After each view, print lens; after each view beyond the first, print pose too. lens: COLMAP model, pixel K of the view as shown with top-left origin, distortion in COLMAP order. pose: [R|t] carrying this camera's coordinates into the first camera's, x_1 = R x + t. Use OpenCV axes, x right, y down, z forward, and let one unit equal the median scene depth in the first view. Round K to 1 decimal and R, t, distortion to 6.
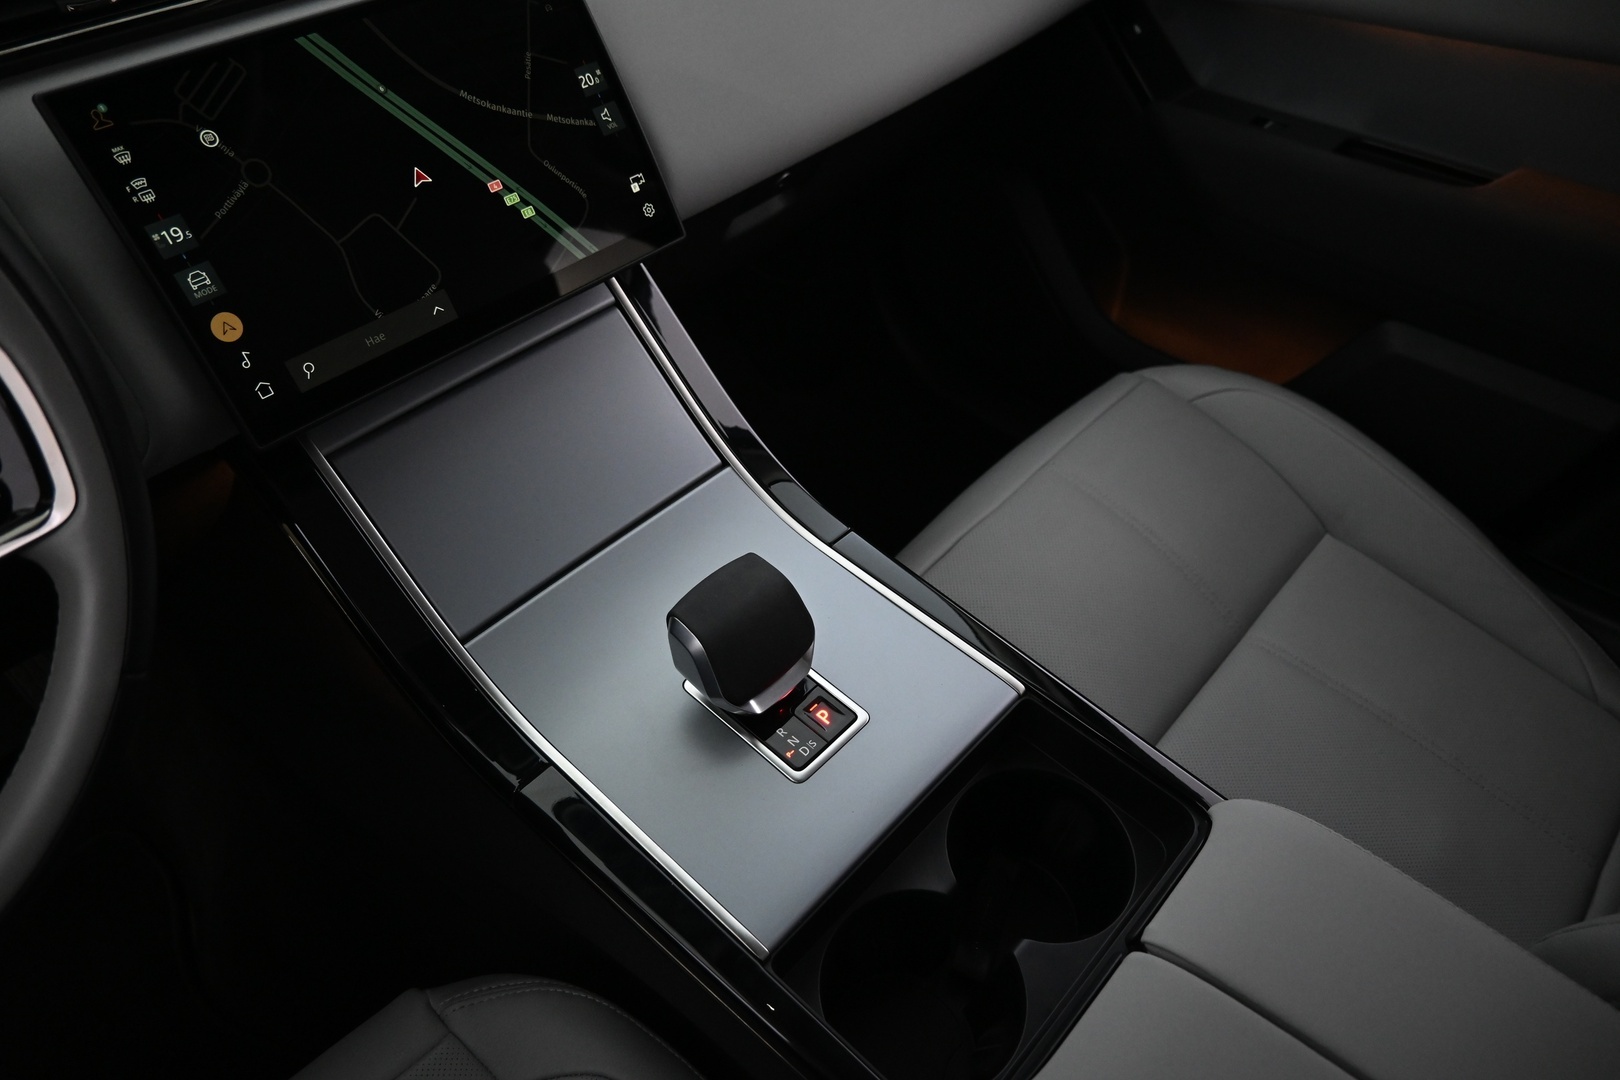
lens RADIAL K [[1104.0, 0, 805.5], [0, 1104.0, 534.7], [0, 0, 1]] dist [0.004728, -0.006955]
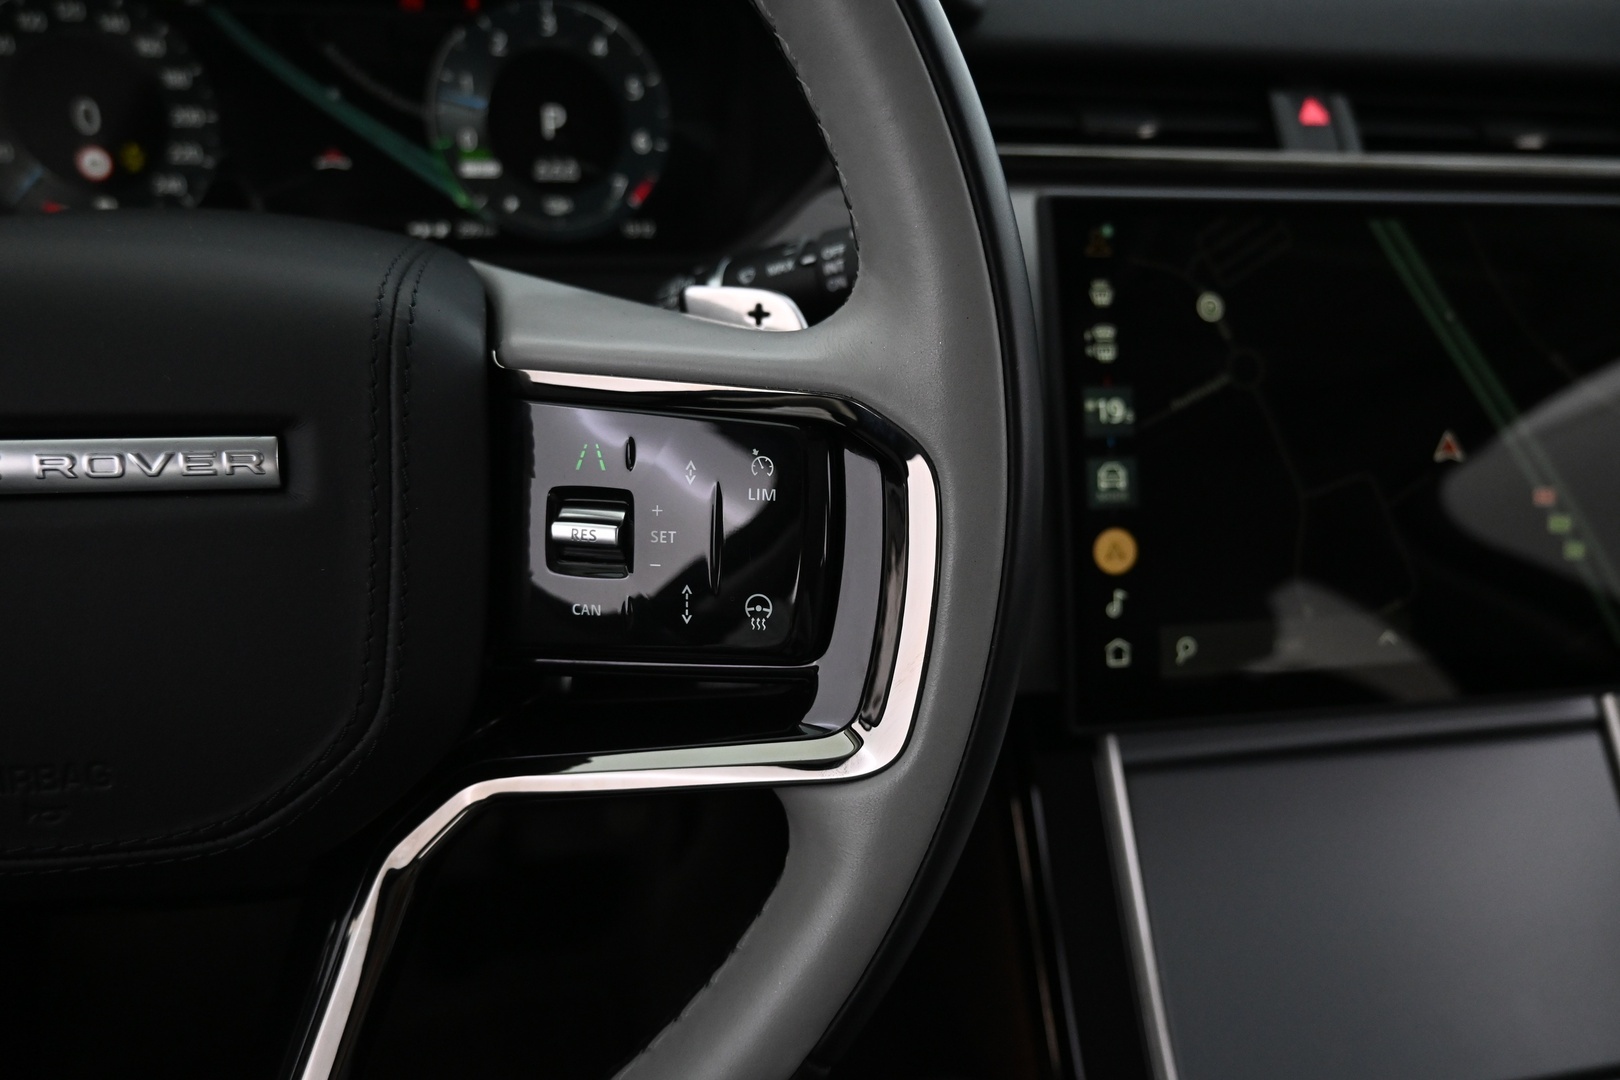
lens RADIAL K [[1104.0, 0, 810.4], [0, 1104.0, 537.1], [0, 0, 1]] dist [0.004728, -0.006955]
pose [[0.793205, 0.343070, -0.503118, -0.318325], [-0.460095, 0.878871, -0.126085, -0.022412], [0.398920, 0.331494, 0.854970, 0.325201]]
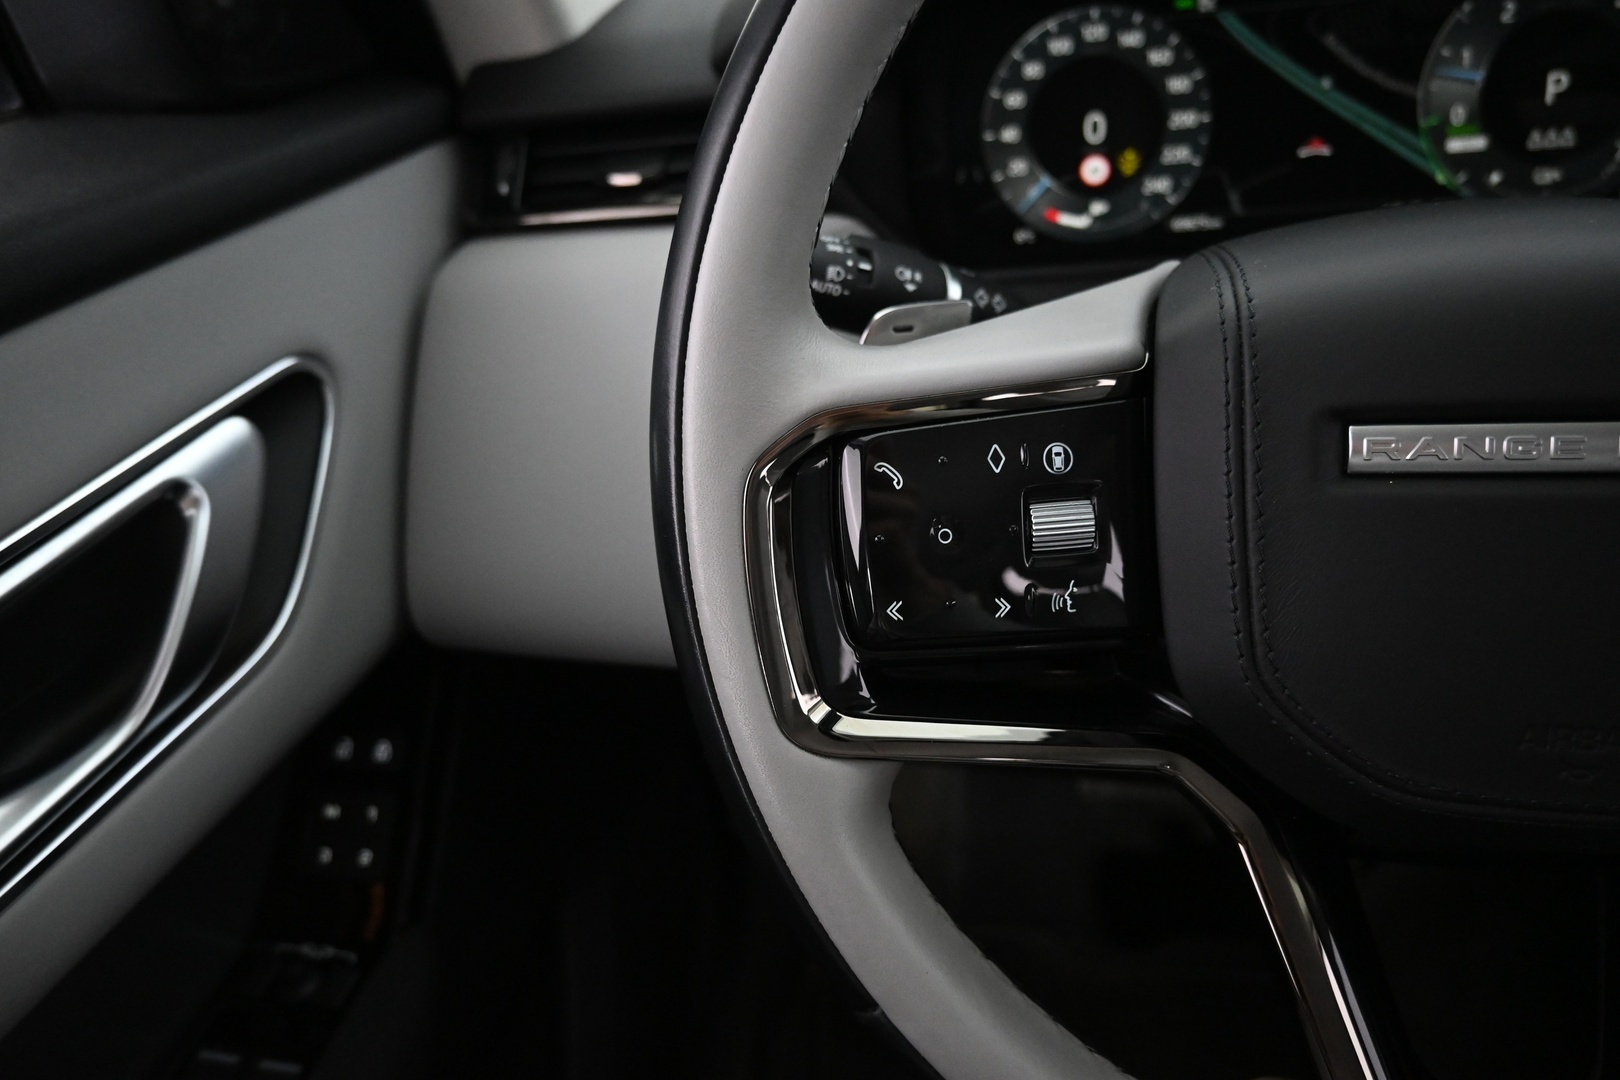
lens RADIAL K [[1104.0, 0, 818.1], [0, 1104.0, 540.4], [0, 0, 1]] dist [0.004728, -0.006955]
pose [[0.536832, 0.378742, -0.753901, -0.569897], [-0.503436, 0.860859, 0.073993, 0.178151], [0.677026, 0.339819, 0.652808, 0.087350]]
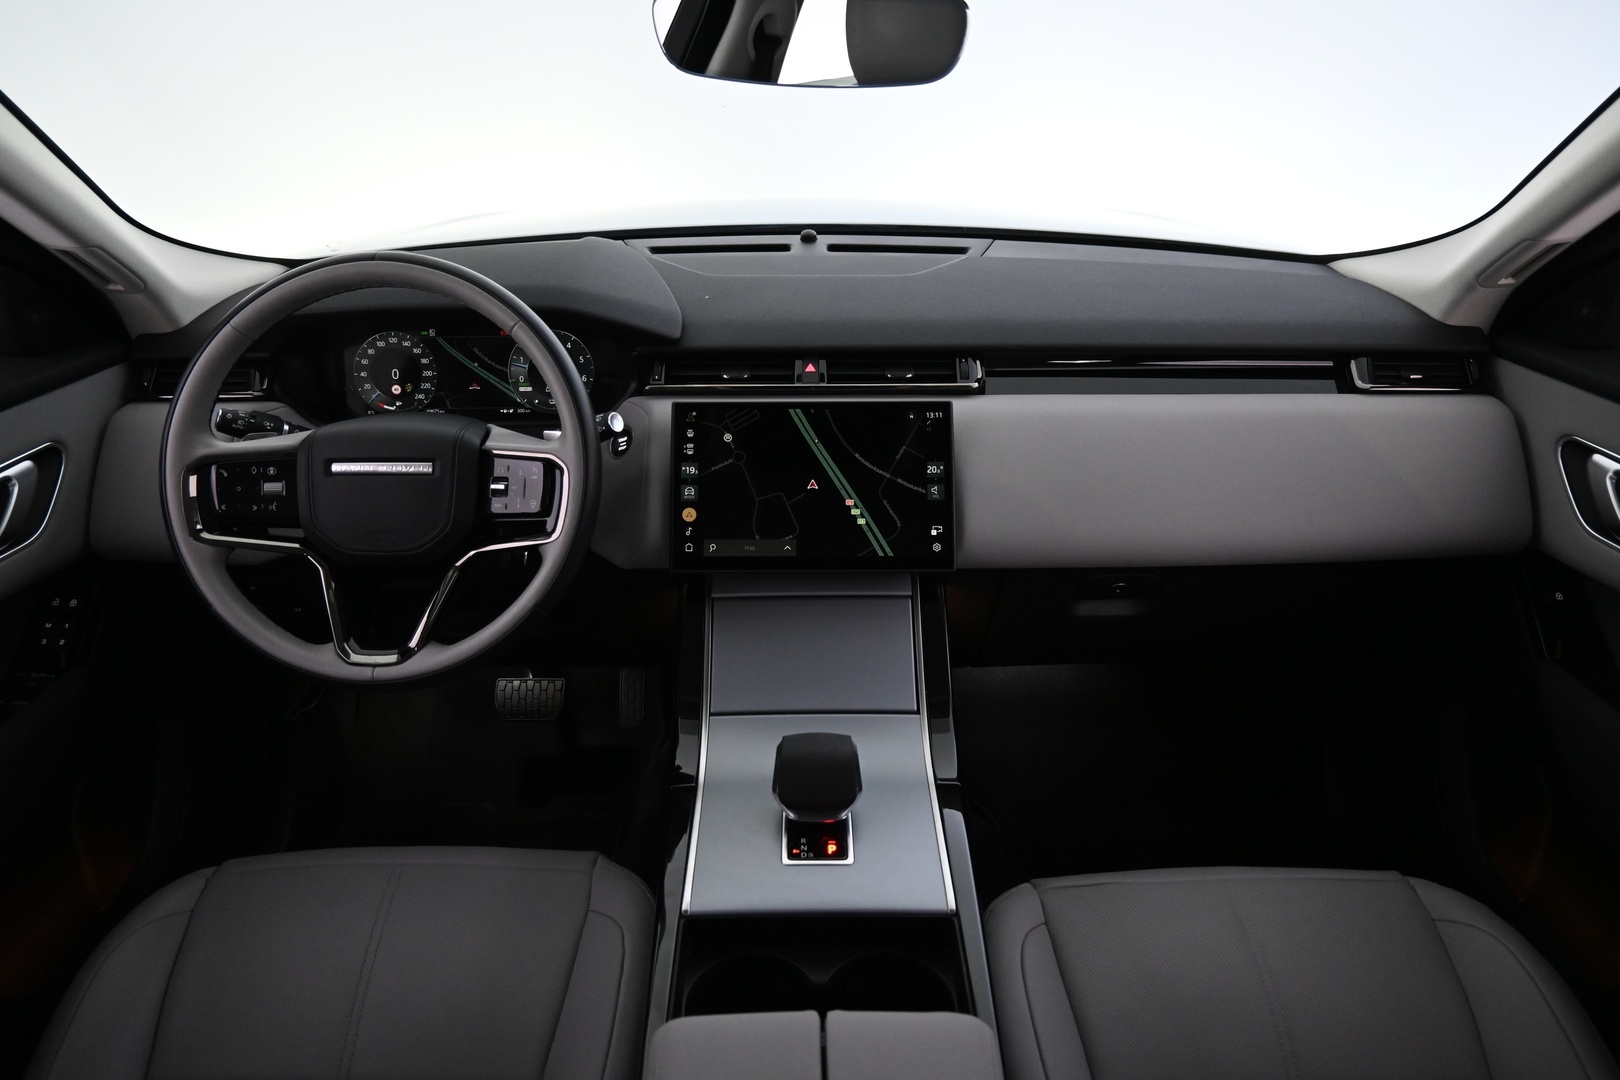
lens RADIAL K [[1104.0, 0, 820.2], [0, 1104.0, 543.2], [0, 0, 1]] dist [0.004728, -0.006955]
pose [[0.681735, 0.291410, -0.671057, 1.031757], [-0.507414, 0.849113, -0.146756, 0.039569], [0.527037, 0.440552, 0.726736, -0.361756]]
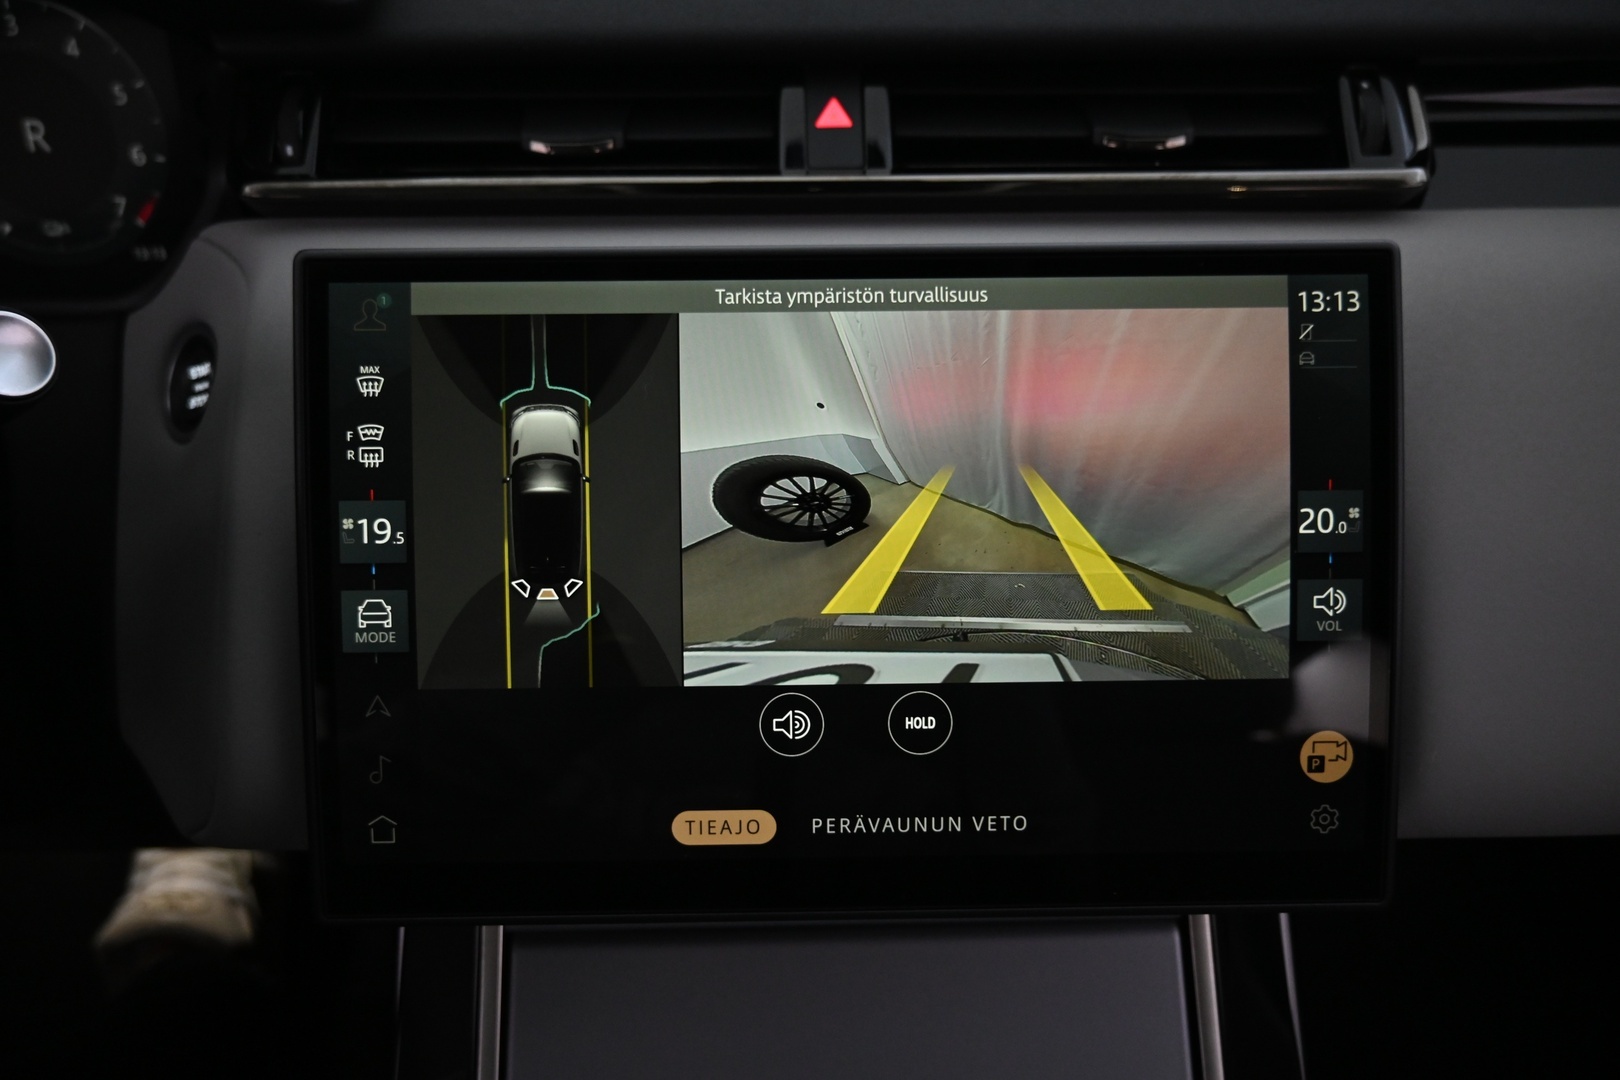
lens RADIAL K [[1104.0, 0, 808.3], [0, 1104.0, 542.1], [0, 0, 1]] dist [0.004728, -0.006955]
pose [[0.690417, 0.407601, -0.597650, -0.079783], [-0.502291, 0.864647, 0.009438, -0.353243], [0.520604, 0.293677, 0.801702, 0.619800]]
